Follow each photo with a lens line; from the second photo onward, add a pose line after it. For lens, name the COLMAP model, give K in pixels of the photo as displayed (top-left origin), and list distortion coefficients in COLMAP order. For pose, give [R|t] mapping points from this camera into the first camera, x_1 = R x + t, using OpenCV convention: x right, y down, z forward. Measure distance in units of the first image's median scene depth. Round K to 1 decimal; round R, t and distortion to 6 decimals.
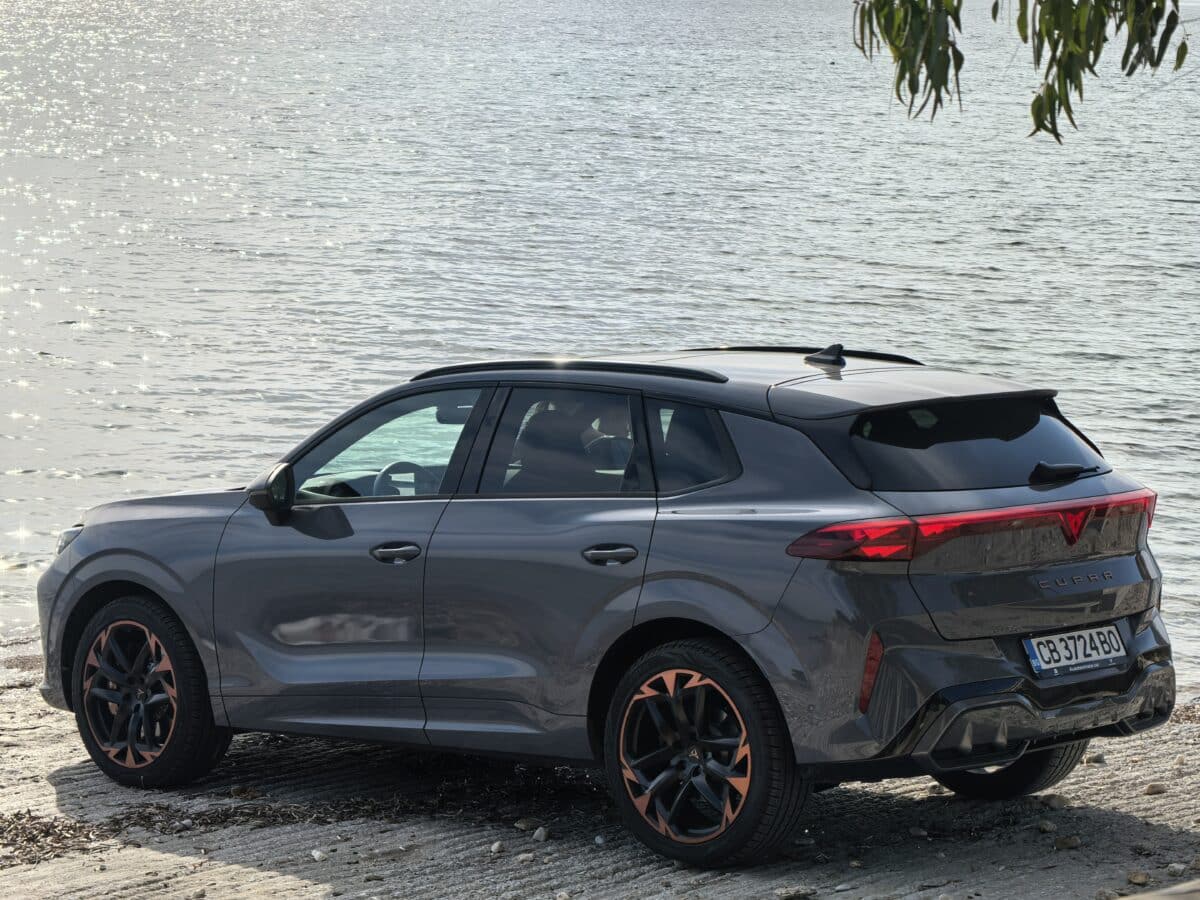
lens RADIAL K [[3566.0, 0, 600.0], [0, 3566.0, 450.0], [0, 0, 1]] dist [0.587452, -0.267281]
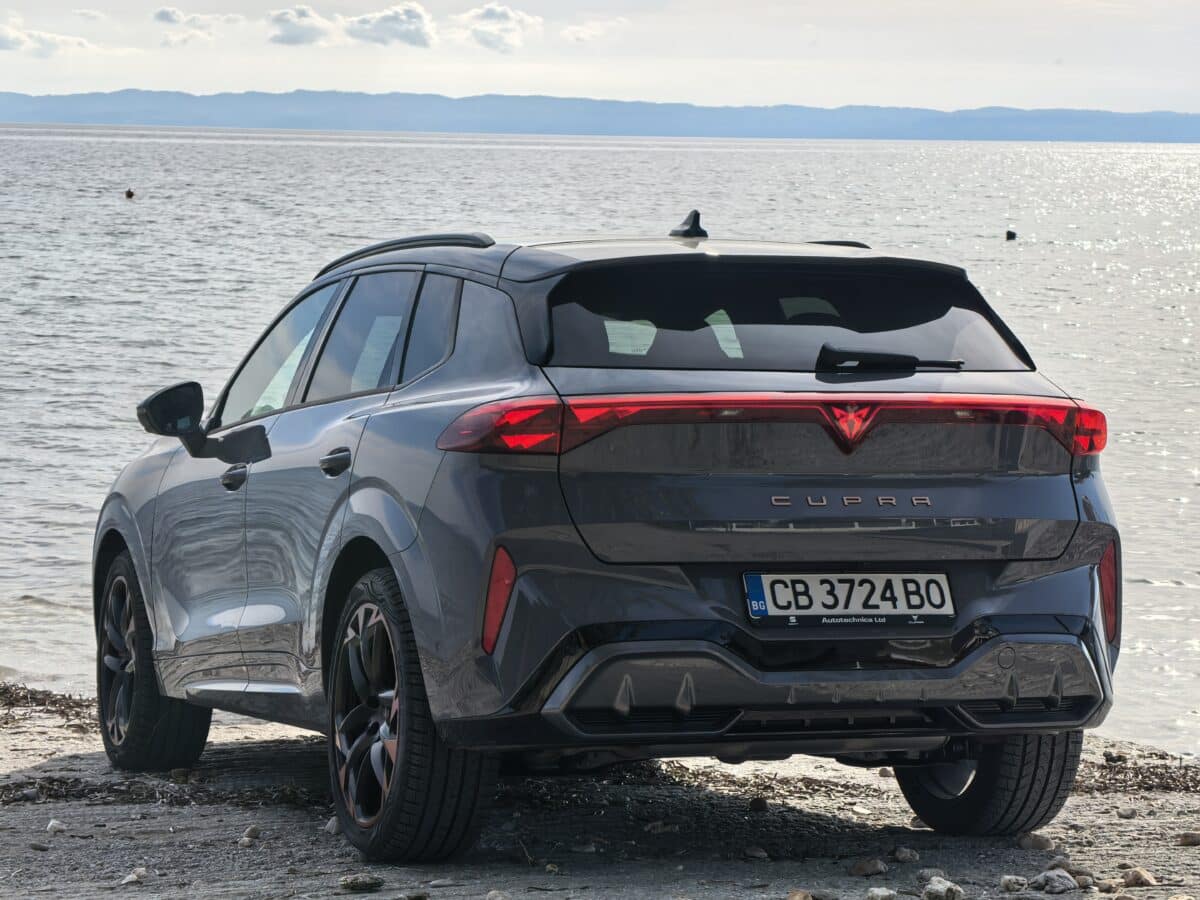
lens RADIAL K [[3566.0, 0, 600.0], [0, 3566.0, 450.0], [0, 0, 1]] dist [0.587452, -0.267281]
pose [[0.880460, 0.014890, -0.473887, 0.431142], [-0.047802, 0.997202, -0.057480, 0.069708], [0.471705, 0.073262, 0.878707, 0.333397]]
